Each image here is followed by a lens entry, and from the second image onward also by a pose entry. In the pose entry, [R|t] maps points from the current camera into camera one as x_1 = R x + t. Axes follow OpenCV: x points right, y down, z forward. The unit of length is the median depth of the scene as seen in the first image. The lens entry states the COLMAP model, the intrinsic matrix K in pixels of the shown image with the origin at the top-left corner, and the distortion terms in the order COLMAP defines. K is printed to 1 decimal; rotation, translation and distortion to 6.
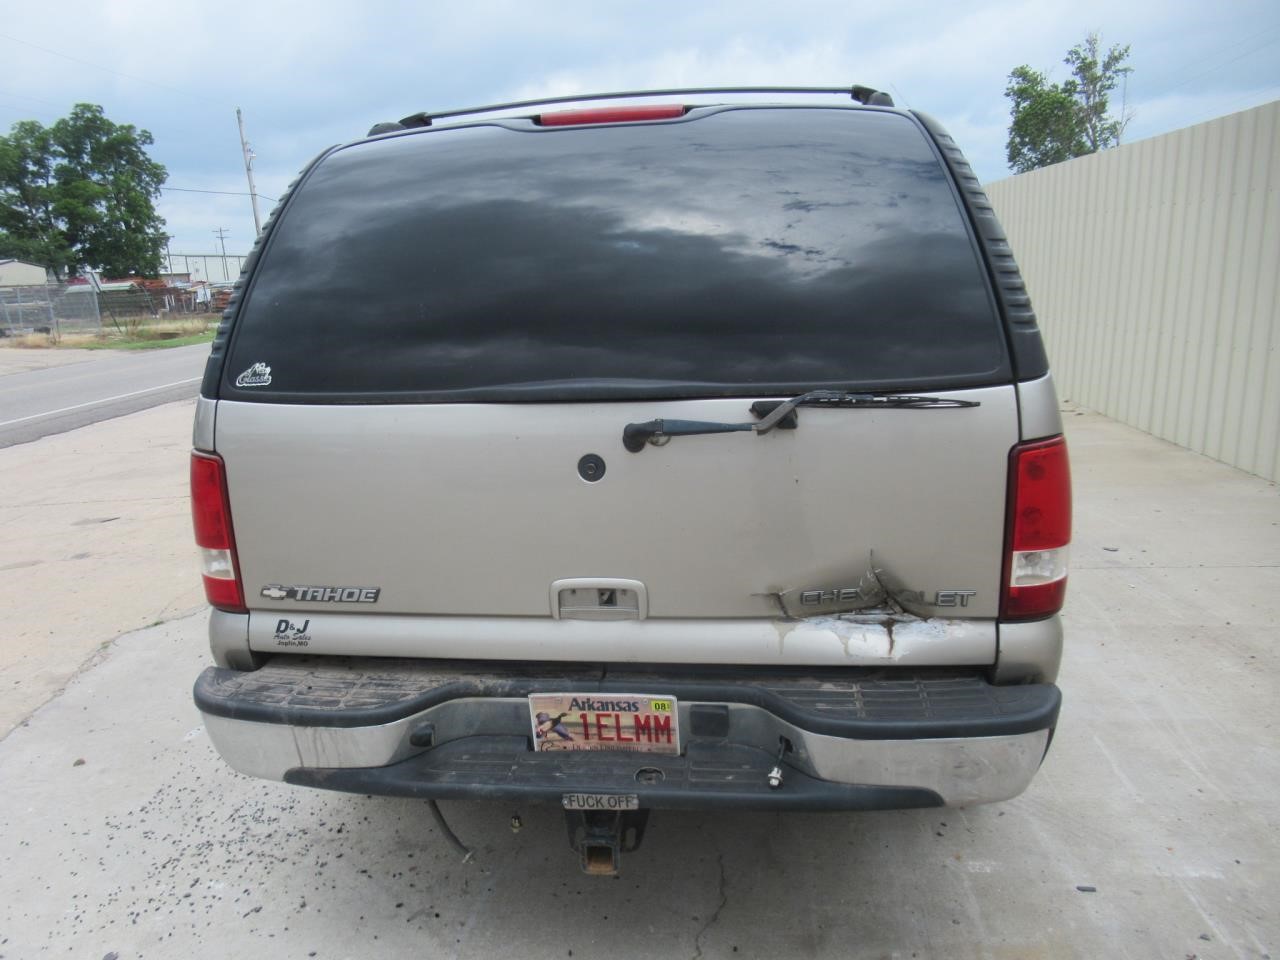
lens RADIAL K [[923.4, 0, 648.1], [0, 923.4, 490.1], [0, 0, 1]] dist [0.089967, -0.111163]
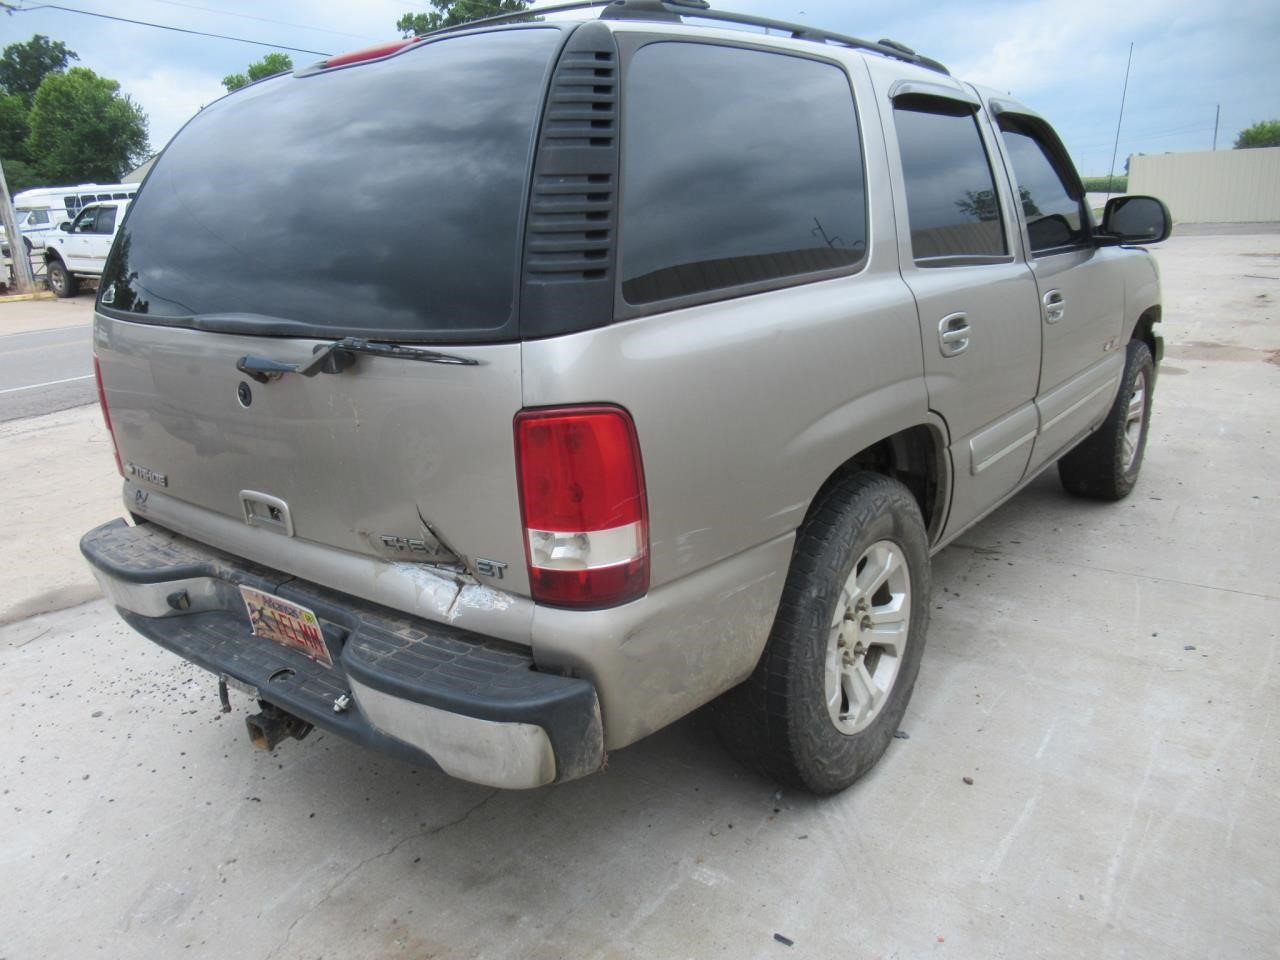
lens RADIAL K [[918.5, 0, 640.0], [0, 918.5, 480.0], [0, 0, 1]] dist [0.044441, -0.061671]
pose [[0.863519, 0.140927, -0.484225, 0.864584], [-0.106666, 0.989478, 0.097757, -0.076140], [0.492907, -0.032765, 0.869465, 0.258374]]
